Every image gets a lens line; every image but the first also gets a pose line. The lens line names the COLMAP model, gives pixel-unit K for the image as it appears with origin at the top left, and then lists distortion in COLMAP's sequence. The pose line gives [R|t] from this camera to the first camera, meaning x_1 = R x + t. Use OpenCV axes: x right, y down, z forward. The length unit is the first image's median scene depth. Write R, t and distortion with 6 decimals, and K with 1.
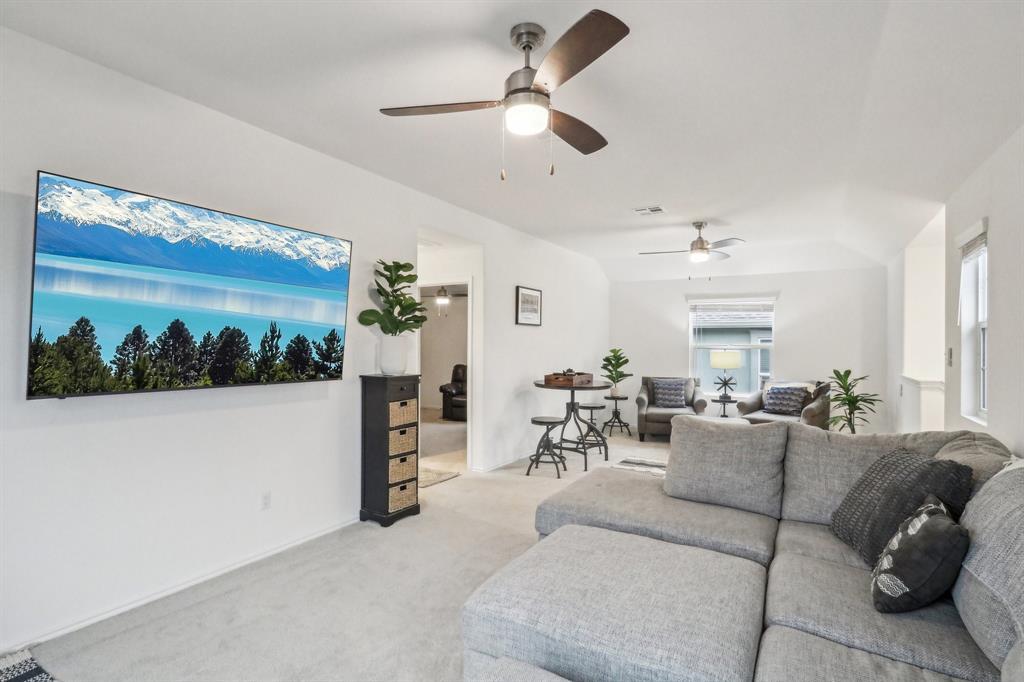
lens RADIAL K [[521.1, 0, 510.0], [0, 521.1, 341.9], [0, 0, 1]] dist [0.002873, 0.000421]
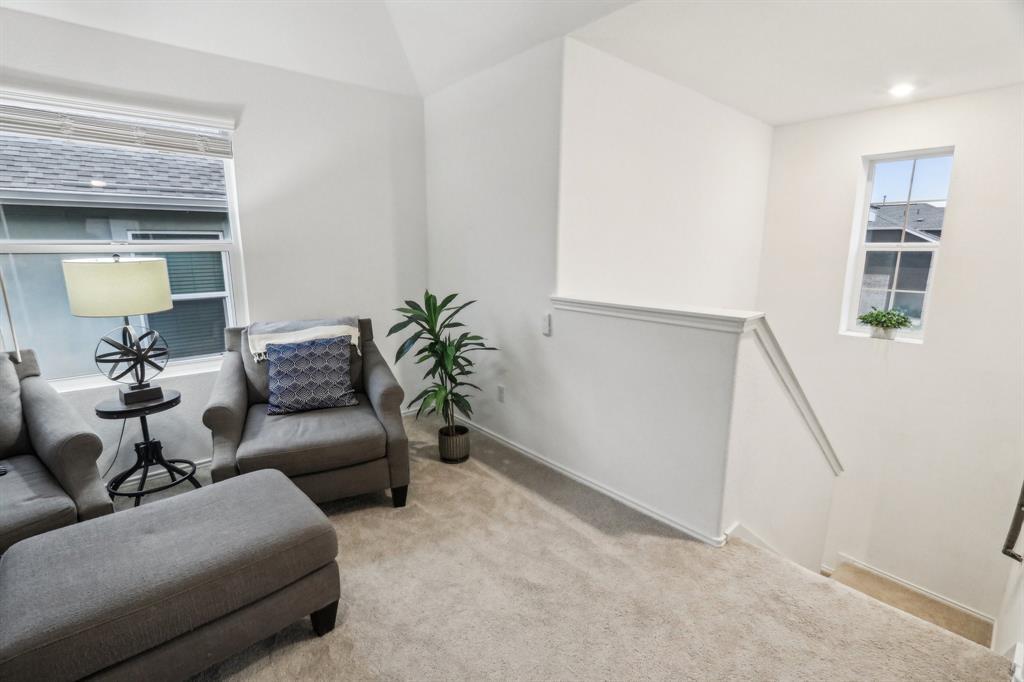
lens RADIAL K [[478.3, 0, 509.4], [0, 478.3, 342.3], [0, 0, 1]] dist [-0.016576, 0.004044]
pose [[0.353042, -0.187415, 0.916644, 0.237212], [-0.004762, 0.979359, 0.202071, 0.008494], [-0.935595, -0.075704, 0.344863, 0.729874]]
